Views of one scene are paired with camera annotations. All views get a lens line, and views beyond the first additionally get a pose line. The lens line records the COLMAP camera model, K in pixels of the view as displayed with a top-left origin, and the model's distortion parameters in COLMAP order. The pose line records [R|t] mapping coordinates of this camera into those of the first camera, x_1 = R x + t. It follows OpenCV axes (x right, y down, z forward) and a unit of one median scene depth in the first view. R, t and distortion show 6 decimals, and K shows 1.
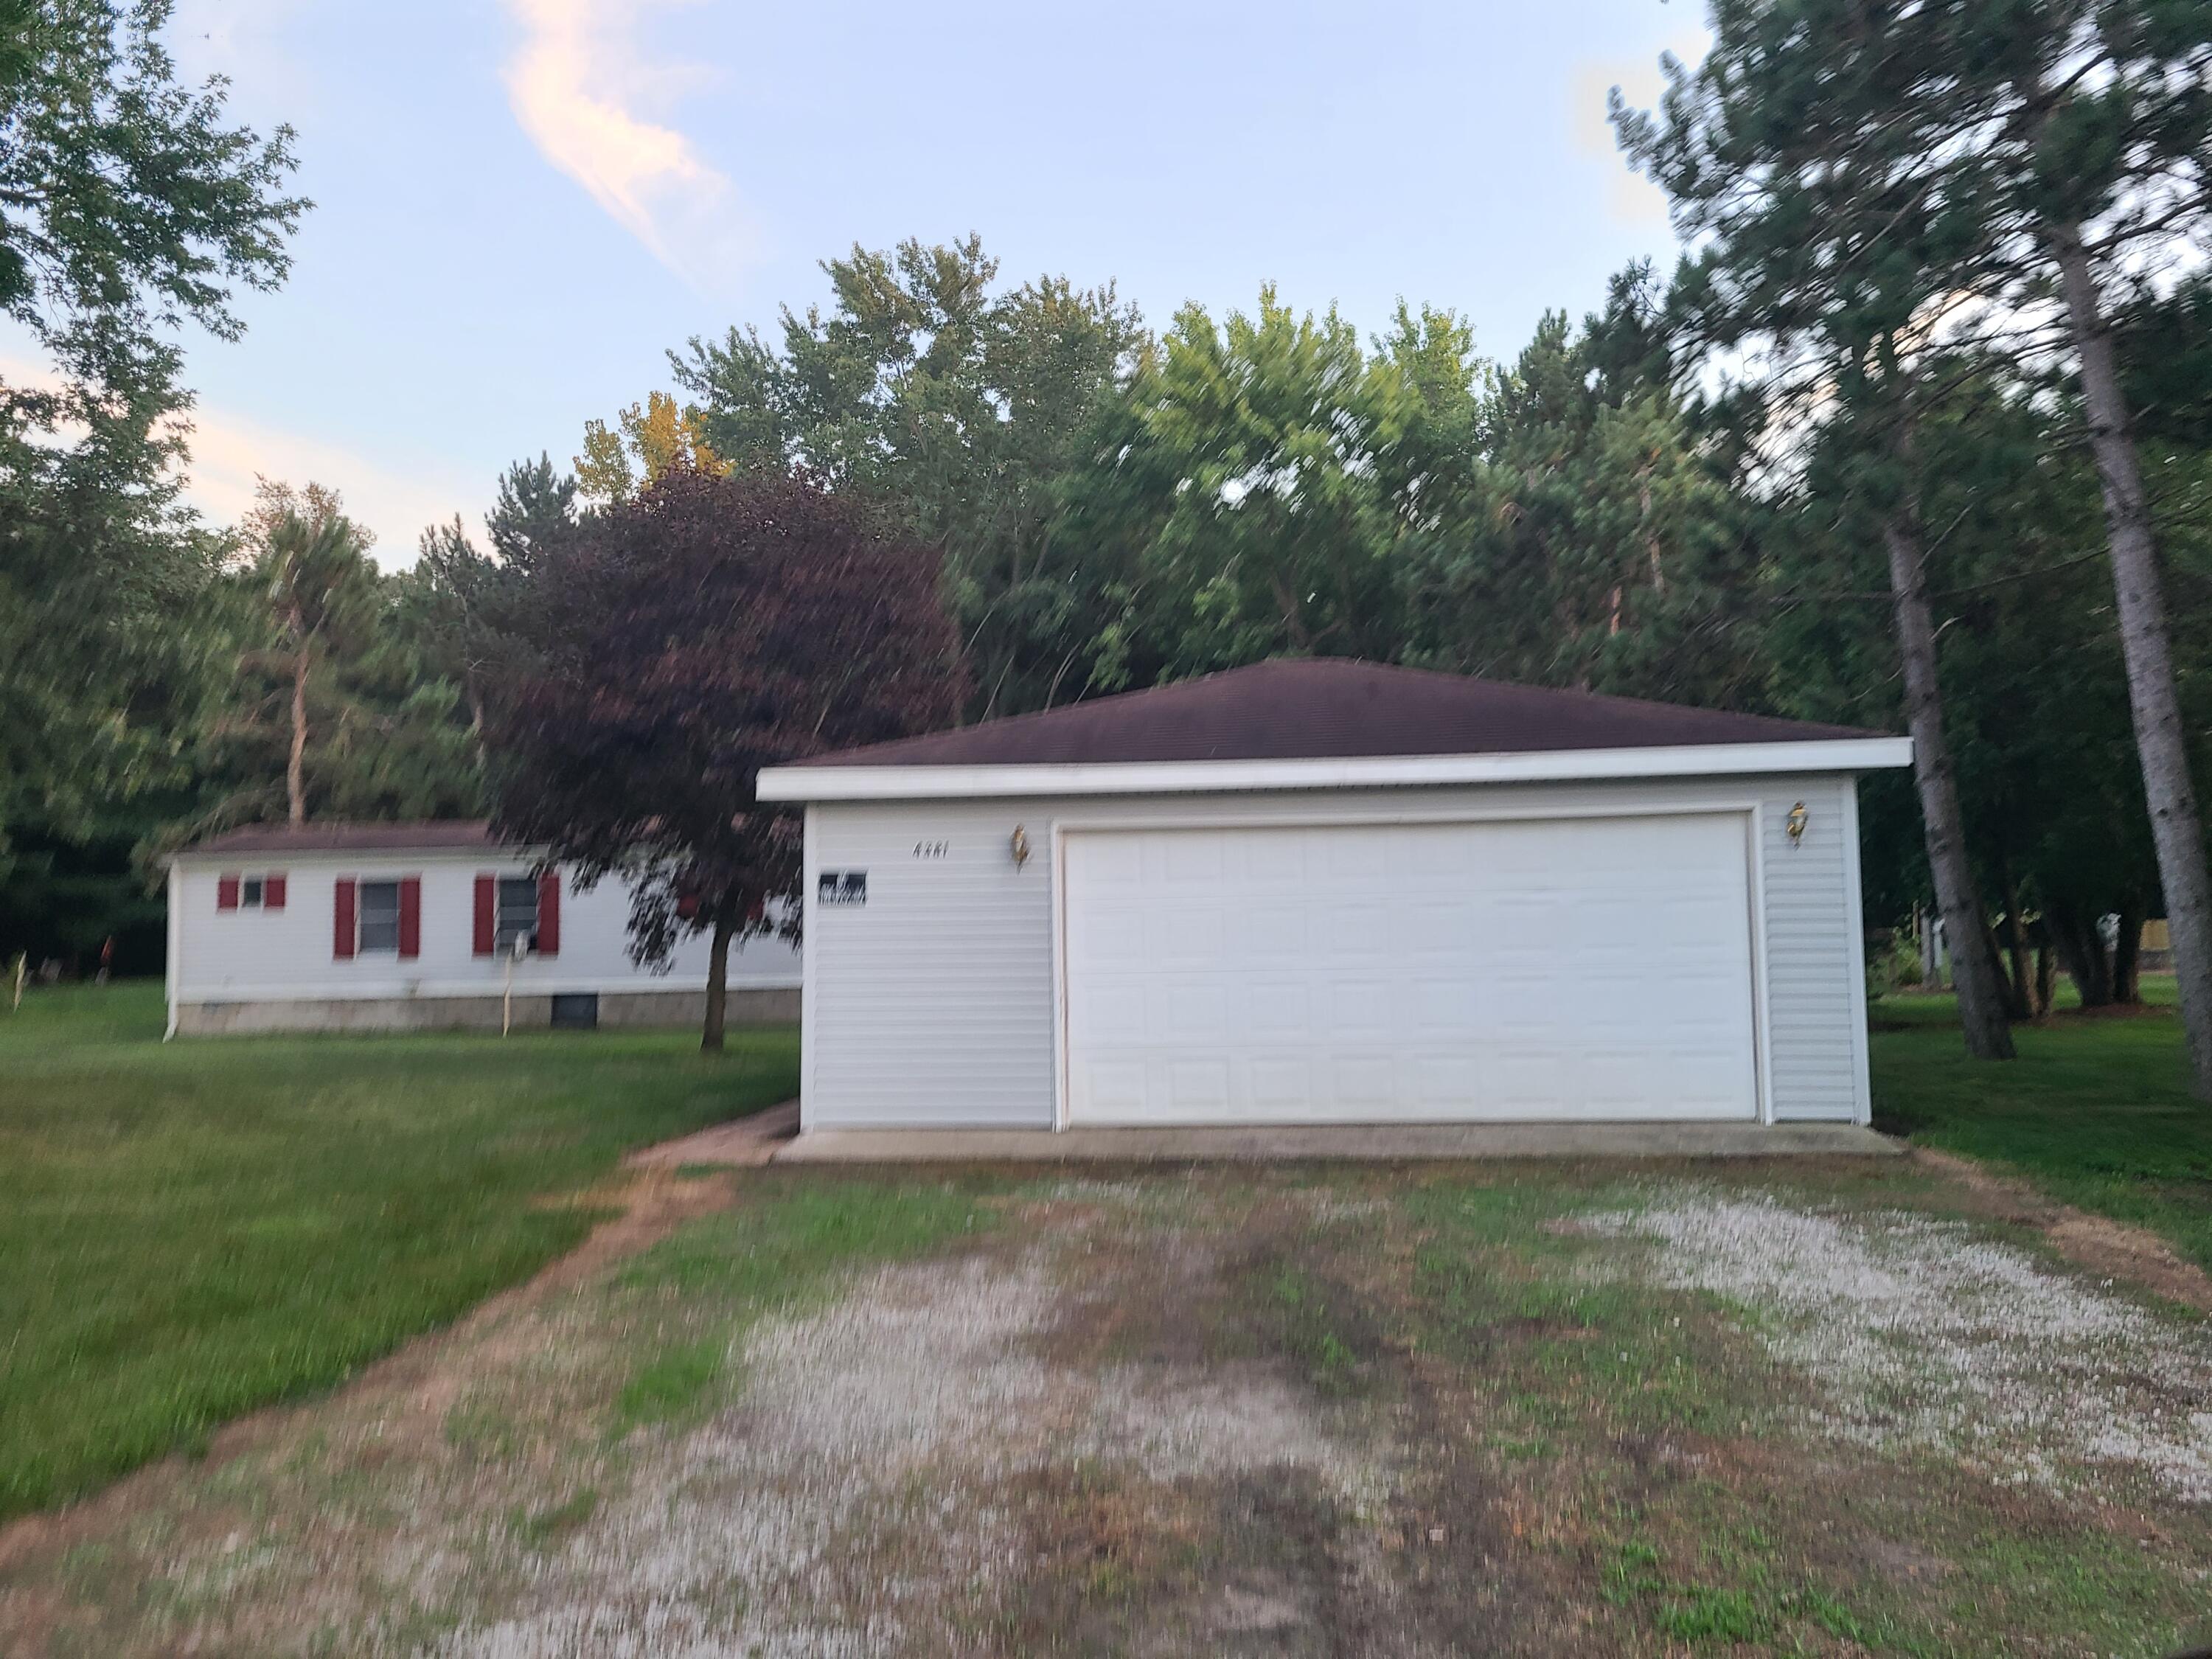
lens RADIAL K [[1636.9, 0, 1106.0], [0, 1636.9, 829.5], [0, 0, 1]] dist [0.047952, -0.000296]
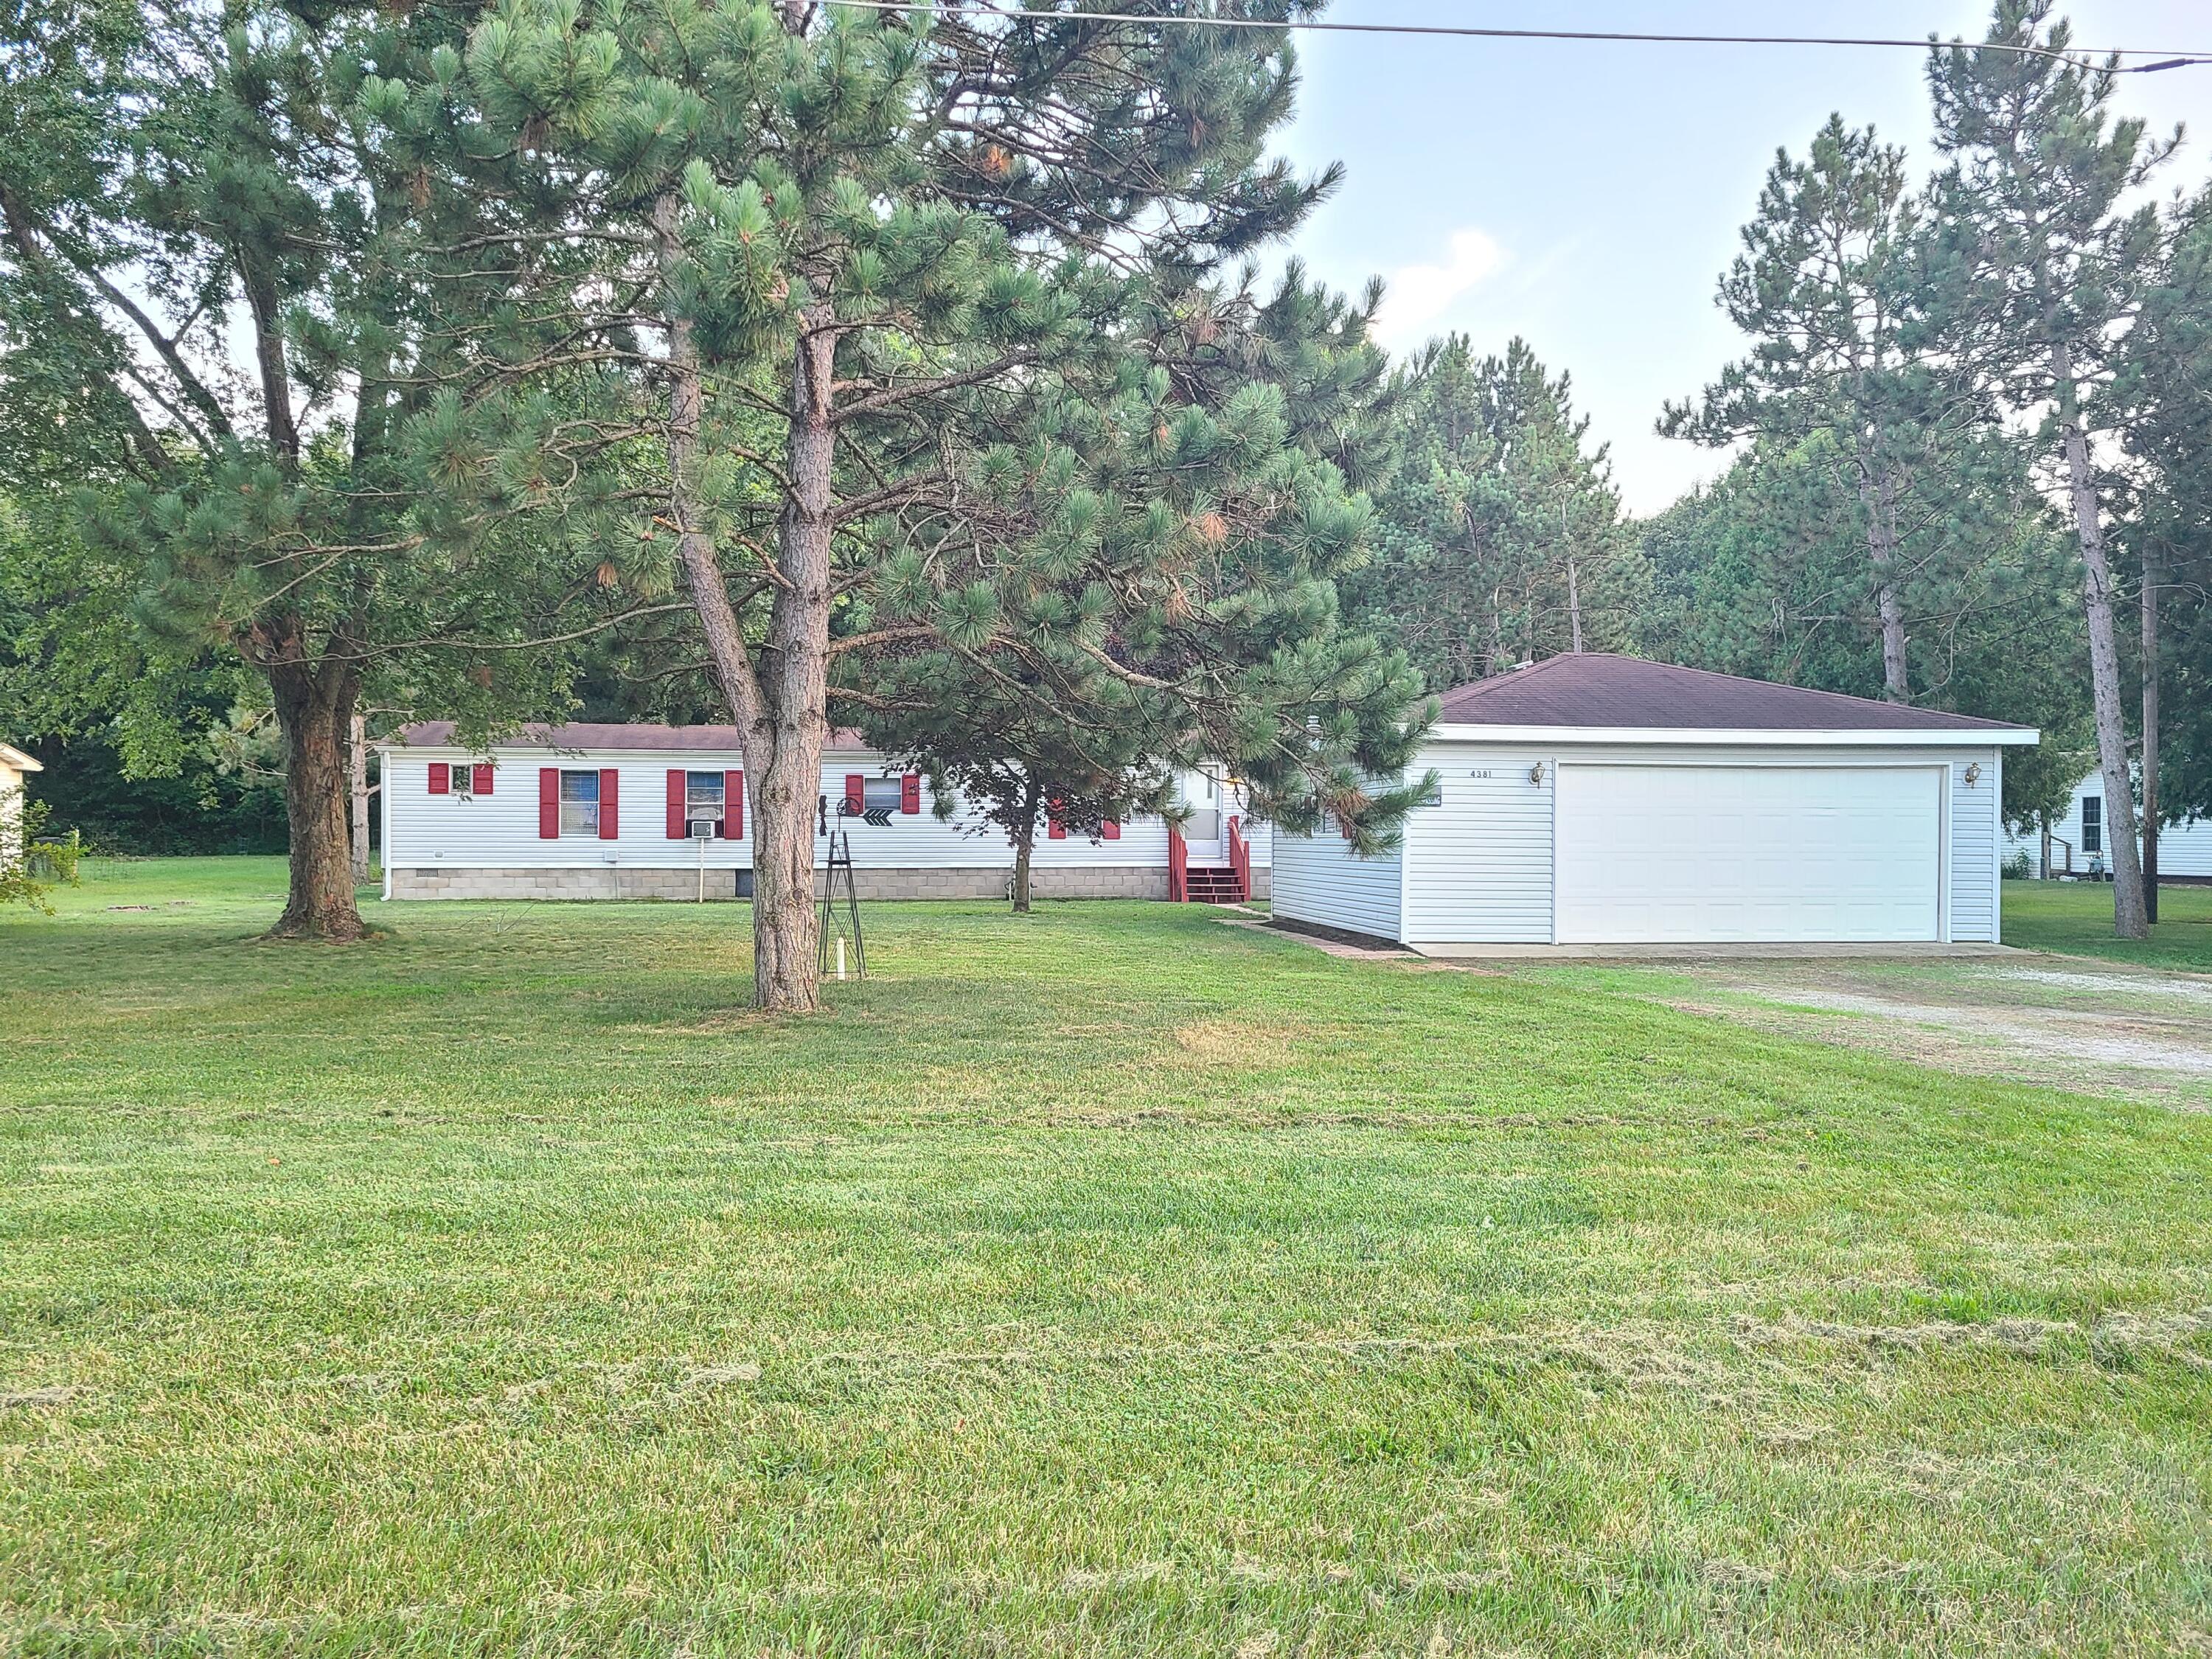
lens RADIAL K [[1636.9, 0, 1106.0], [0, 1636.9, 829.5], [0, 0, 1]] dist [0.047952, -0.000296]
pose [[0.972087, 0.020163, 0.233751, -0.354732], [-0.033801, 0.997942, 0.054487, -0.003844], [-0.232171, -0.060867, 0.970769, -0.207863]]
